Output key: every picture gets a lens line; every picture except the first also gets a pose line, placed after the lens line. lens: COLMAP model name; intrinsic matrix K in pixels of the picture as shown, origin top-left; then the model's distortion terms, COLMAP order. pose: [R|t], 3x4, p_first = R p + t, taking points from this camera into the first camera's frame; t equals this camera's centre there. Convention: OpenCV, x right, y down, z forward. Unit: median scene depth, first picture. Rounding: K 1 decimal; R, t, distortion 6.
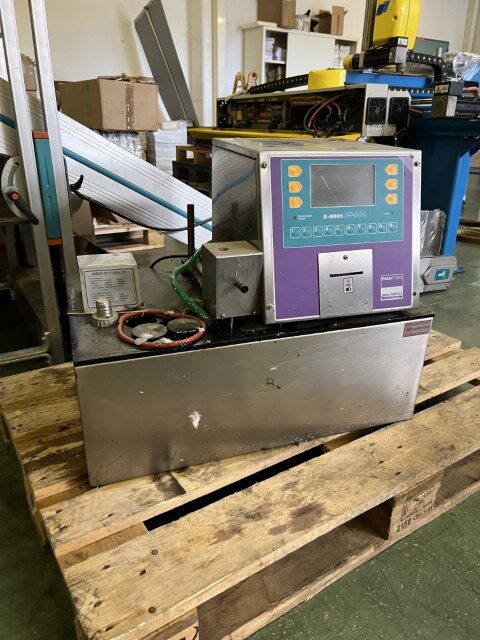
lens RADIAL K [[513.6, 0, 240.0], [0, 513.6, 320.0], [0, 0, 1]] dist [0.038290, -0.079446]
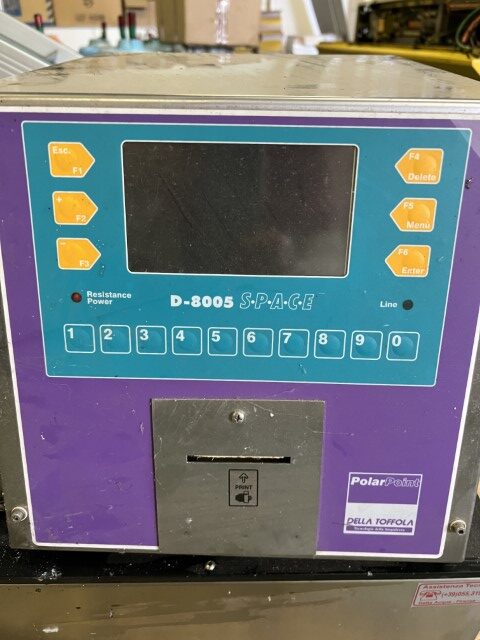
lens RADIAL K [[513.6, 0, 240.0], [0, 513.6, 320.0], [0, 0, 1]] dist [0.038290, -0.079446]
pose [[0.950264, 0.152512, -0.271549, 0.280614], [-0.115015, 0.982110, 0.149103, -0.229263], [0.289431, -0.110455, 0.950805, 0.654753]]
